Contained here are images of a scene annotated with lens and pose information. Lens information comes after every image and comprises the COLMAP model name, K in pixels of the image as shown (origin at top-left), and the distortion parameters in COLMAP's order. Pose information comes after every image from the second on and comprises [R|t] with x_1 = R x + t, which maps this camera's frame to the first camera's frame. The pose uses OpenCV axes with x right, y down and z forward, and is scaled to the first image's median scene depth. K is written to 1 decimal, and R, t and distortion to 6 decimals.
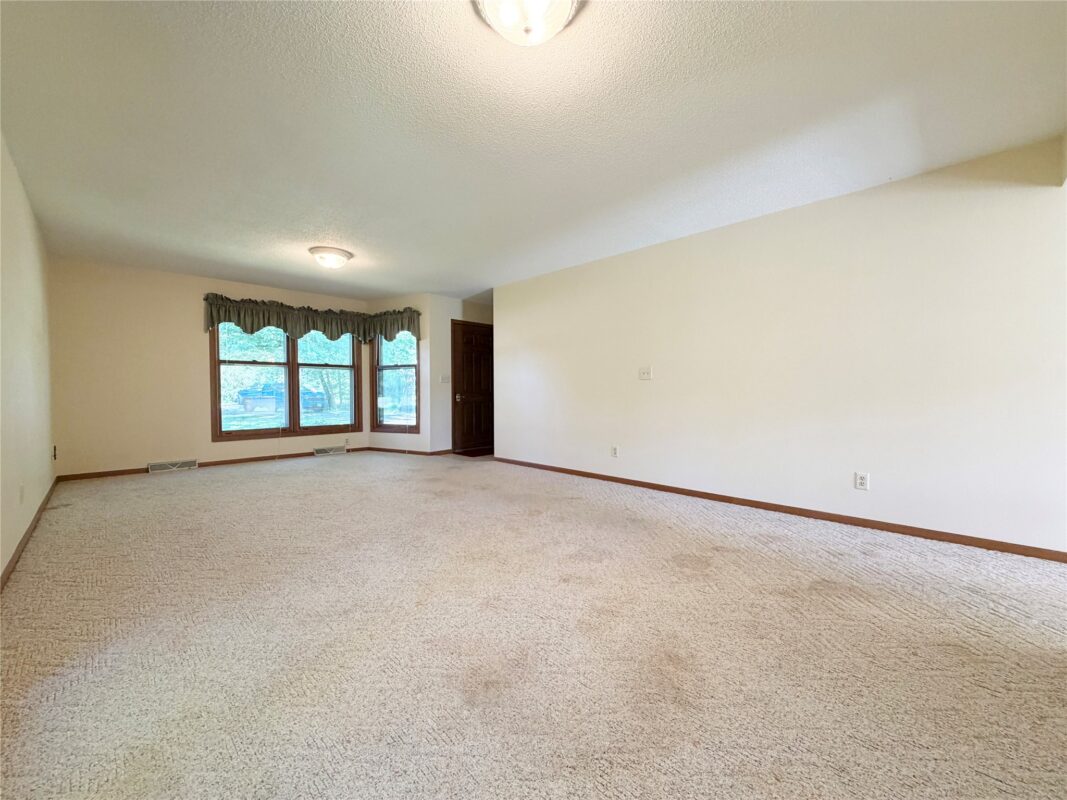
lens RADIAL K [[425.4, 0, 532.1], [0, 425.4, 399.3], [0, 0, 1]] dist [-0.000257, 0.000689]
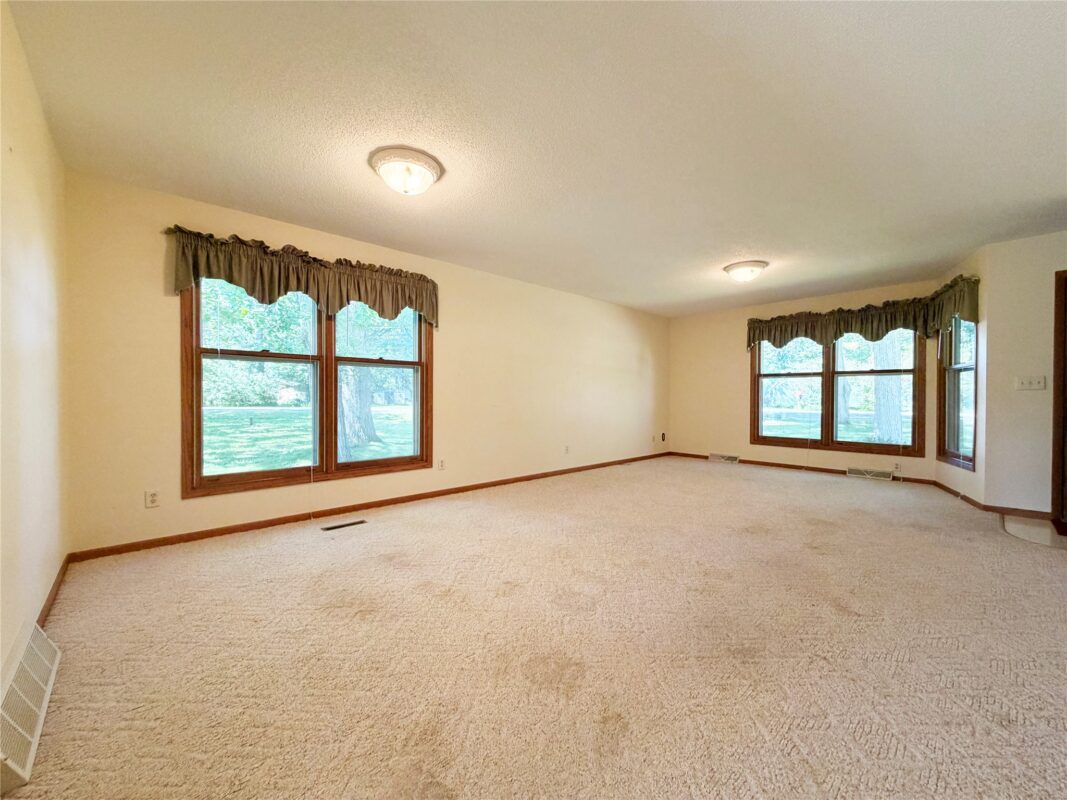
lens RADIAL K [[425.4, 0, 532.3], [0, 425.4, 399.1], [0, 0, 1]] dist [-0.000257, 0.000689]
pose [[-0.036774, 0.006394, -0.999303, 0.403126], [-0.023481, 0.999698, 0.007261, -0.016614], [0.999048, 0.023732, -0.036612, 0.383772]]
